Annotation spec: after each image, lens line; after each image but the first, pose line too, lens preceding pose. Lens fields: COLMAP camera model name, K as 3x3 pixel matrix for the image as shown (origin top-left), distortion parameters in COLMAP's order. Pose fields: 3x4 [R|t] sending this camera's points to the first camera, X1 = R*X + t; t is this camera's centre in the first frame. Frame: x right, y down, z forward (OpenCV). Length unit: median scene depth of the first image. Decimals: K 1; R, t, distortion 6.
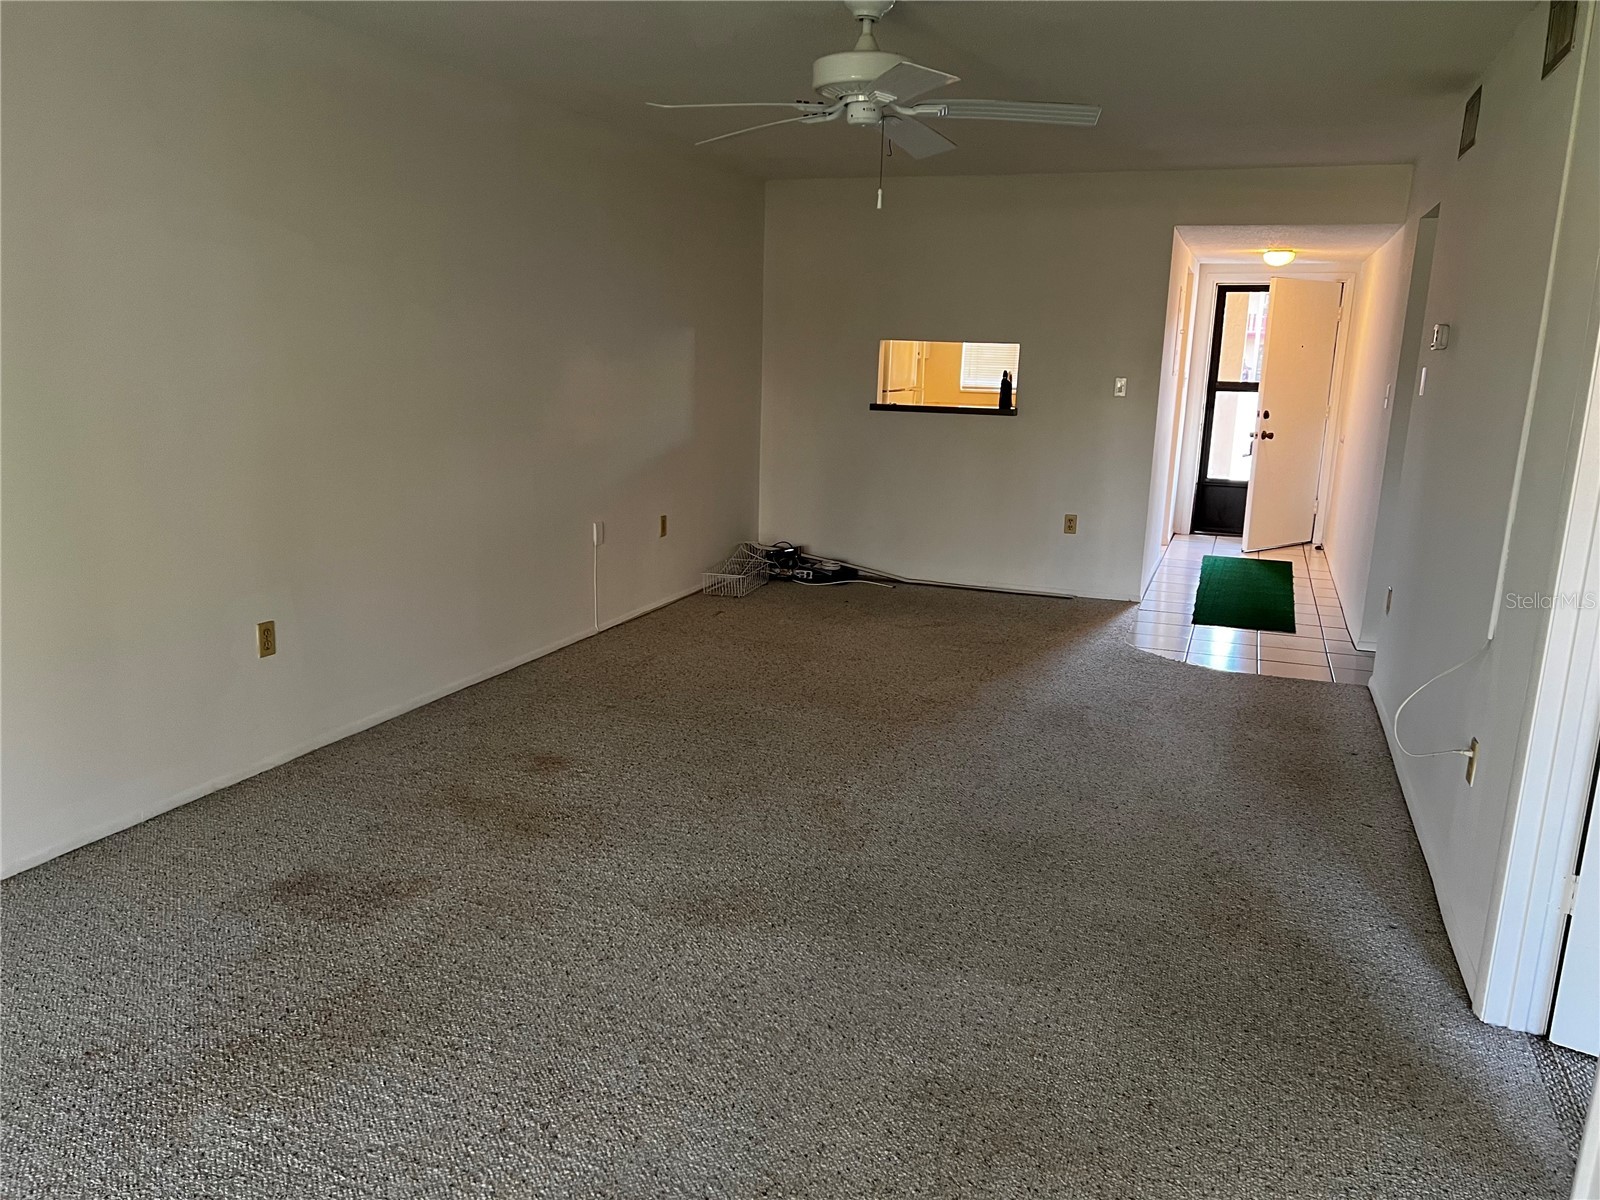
lens RADIAL K [[1212.0, 0, 794.8], [0, 1212.0, 607.6], [0, 0, 1]] dist [0.087924, -0.092931]
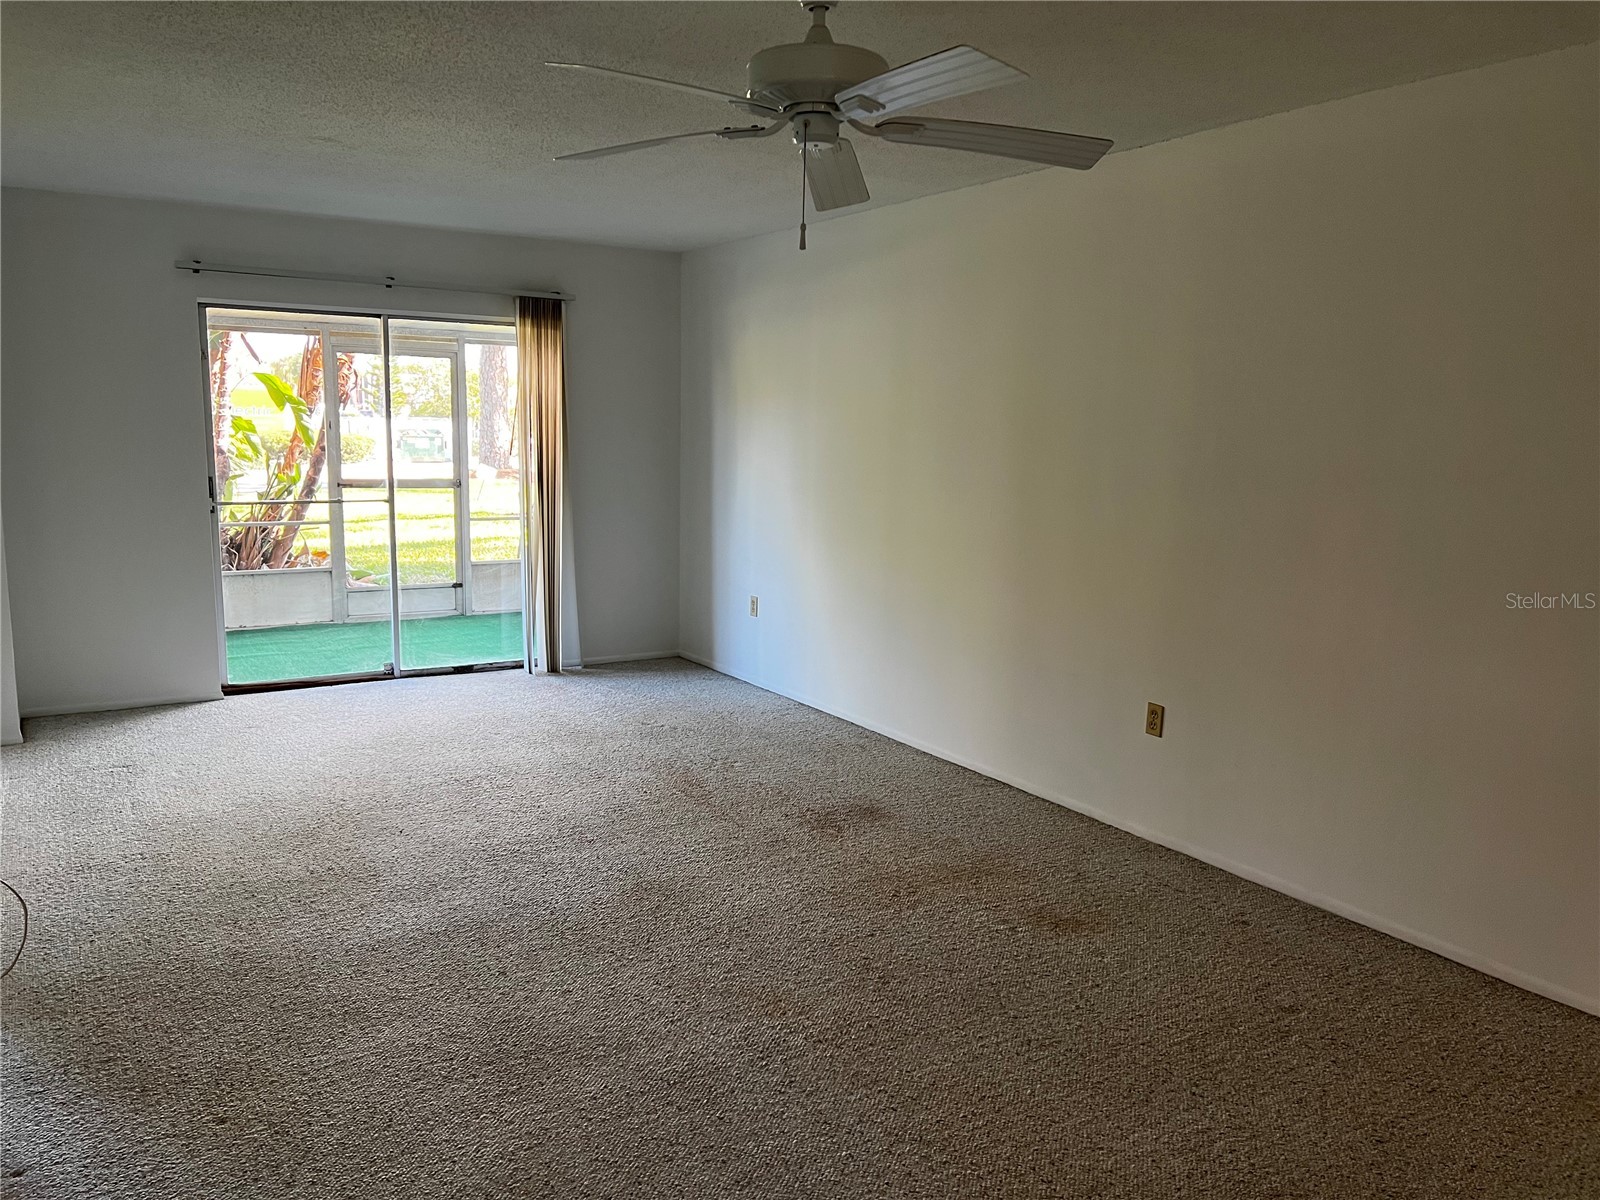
lens RADIAL K [[1212.0, 0, 794.8], [0, 1212.0, 607.6], [0, 0, 1]] dist [0.087924, -0.092931]
pose [[-0.603083, 0.082182, -0.793434, 0.734059], [-0.210074, 0.943202, 0.257370, -0.336676], [0.769519, 0.321896, -0.551564, 1.600825]]
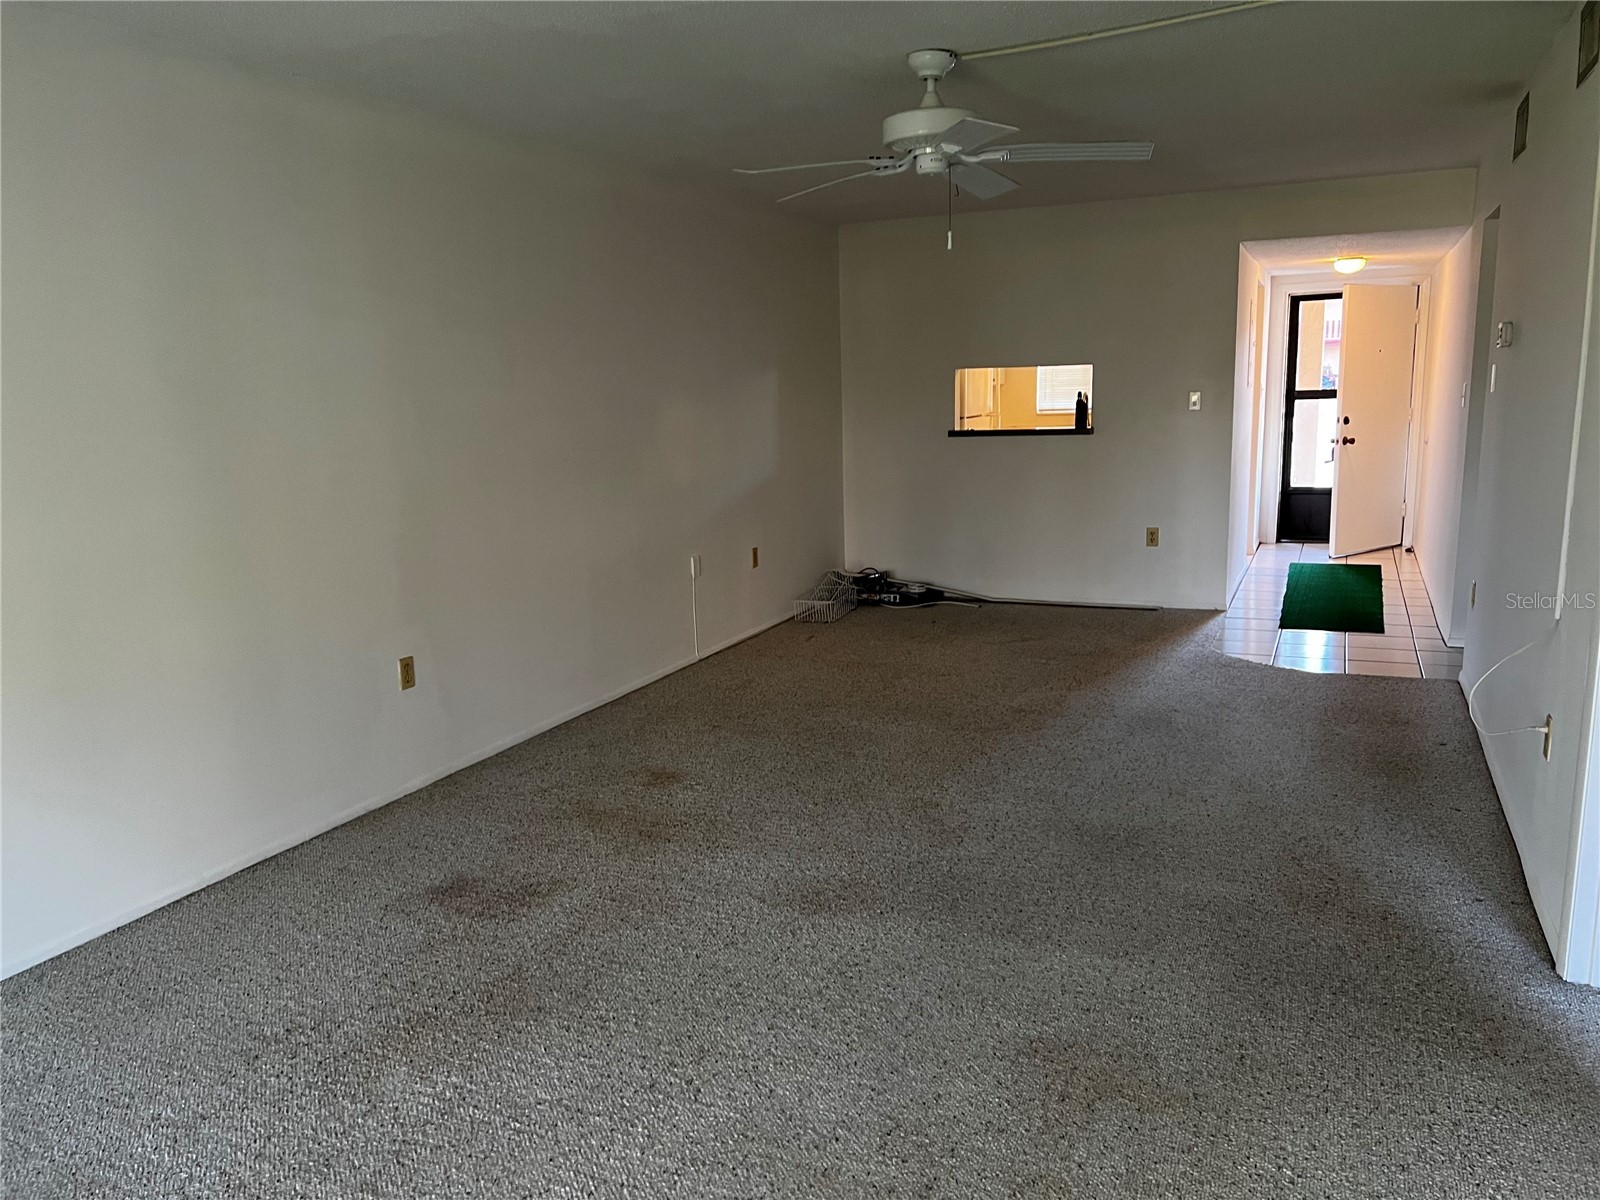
lens RADIAL K [[1212.0, 0, 794.8], [0, 1212.0, 607.6], [0, 0, 1]] dist [0.087924, -0.092931]
pose [[0.996577, -0.044737, -0.069512, -0.006695], [0.042712, 0.998626, -0.030357, 0.018611], [0.070774, 0.027284, 0.997119, -0.082117]]
